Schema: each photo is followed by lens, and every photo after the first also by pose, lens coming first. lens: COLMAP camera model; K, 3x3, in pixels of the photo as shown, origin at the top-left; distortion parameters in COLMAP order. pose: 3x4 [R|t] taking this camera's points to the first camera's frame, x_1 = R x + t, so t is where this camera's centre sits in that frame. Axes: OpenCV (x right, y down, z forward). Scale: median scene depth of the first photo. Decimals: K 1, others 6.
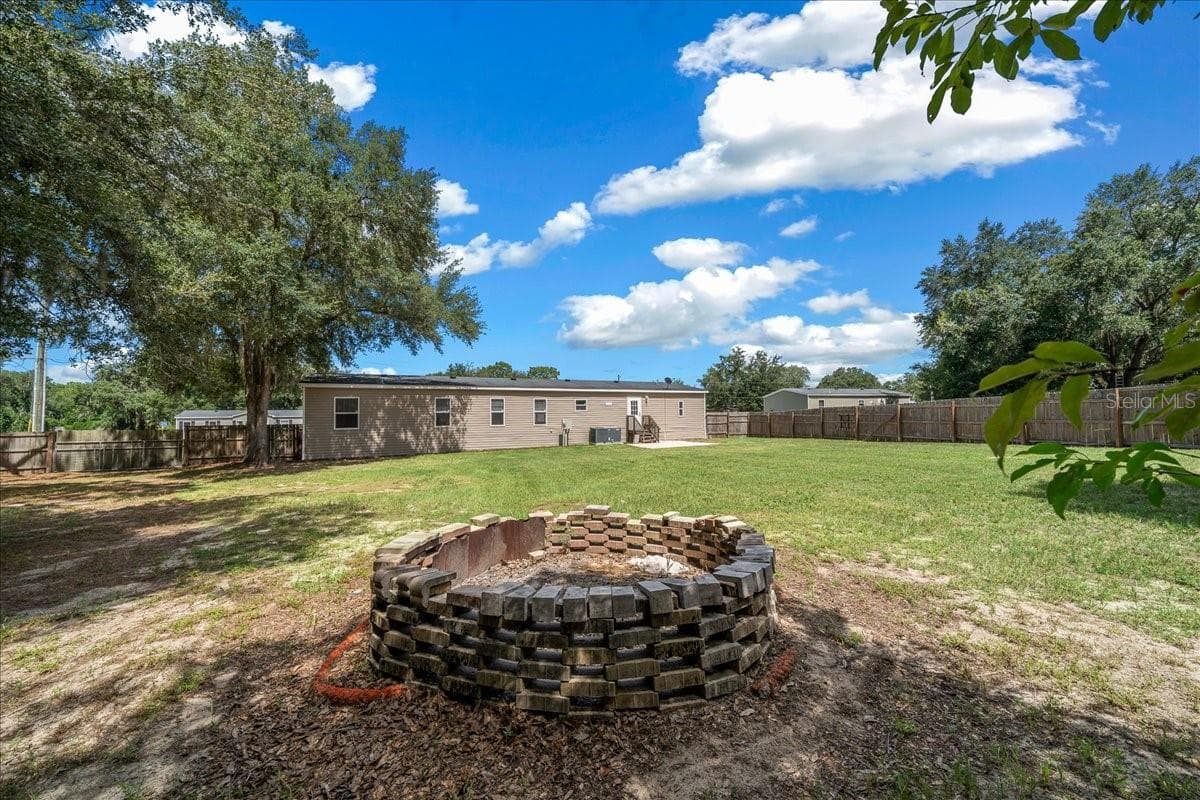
lens RADIAL K [[432.9, 0, 600.0], [0, 432.9, 400.0], [0, 0, 1]] dist [-0.006381, -0.000052]
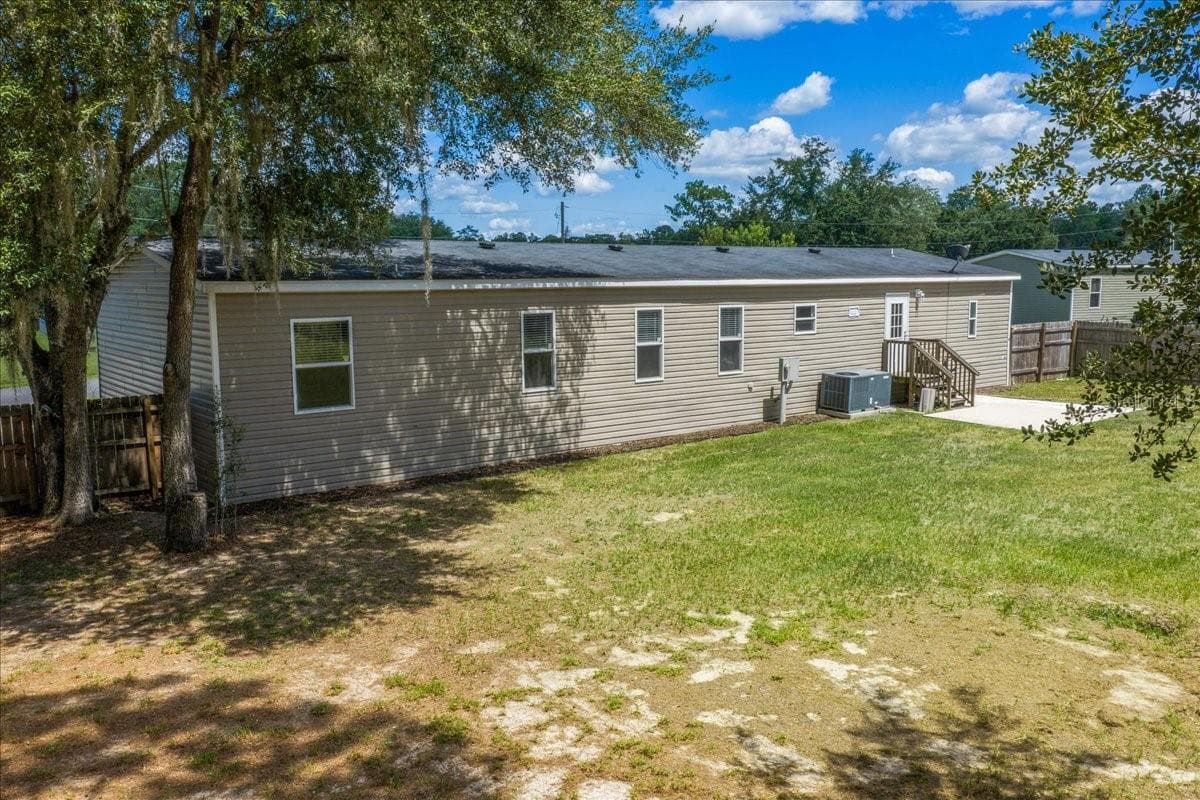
lens RADIAL K [[994.7, 0, 600.0], [0, 994.7, 400.0], [0, 0, 1]] dist [0.018566, -0.012020]
pose [[0.974081, -0.024807, 0.224834, -0.450632], [-0.010496, 0.987941, 0.154475, -0.055976], [-0.225954, -0.152831, 0.962075, 0.147453]]
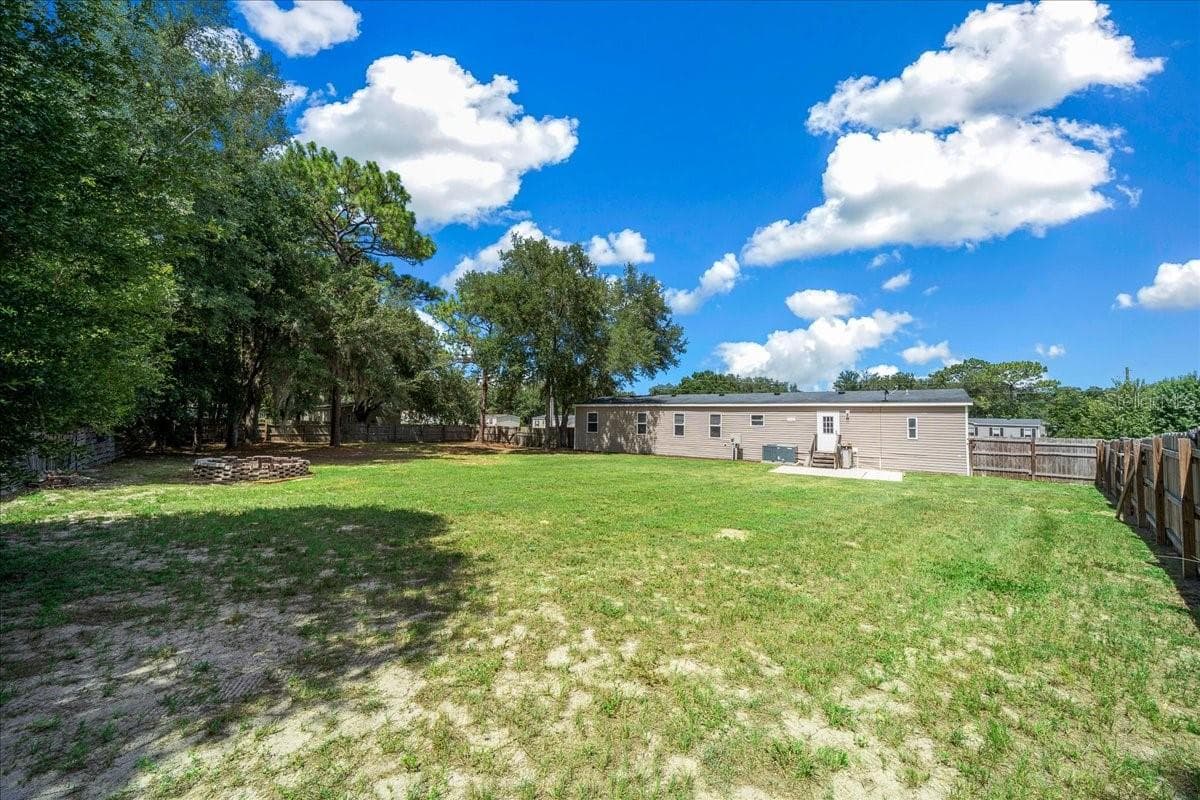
lens RADIAL K [[413.6, 0, 600.0], [0, 413.6, 400.0], [0, 0, 1]] dist [-0.006345, -0.000151]
pose [[0.466397, -0.019081, -0.884369, 0.632719], [0.006838, 0.999815, -0.017965, -0.020523], [0.884549, 0.002332, 0.466442, 0.258949]]
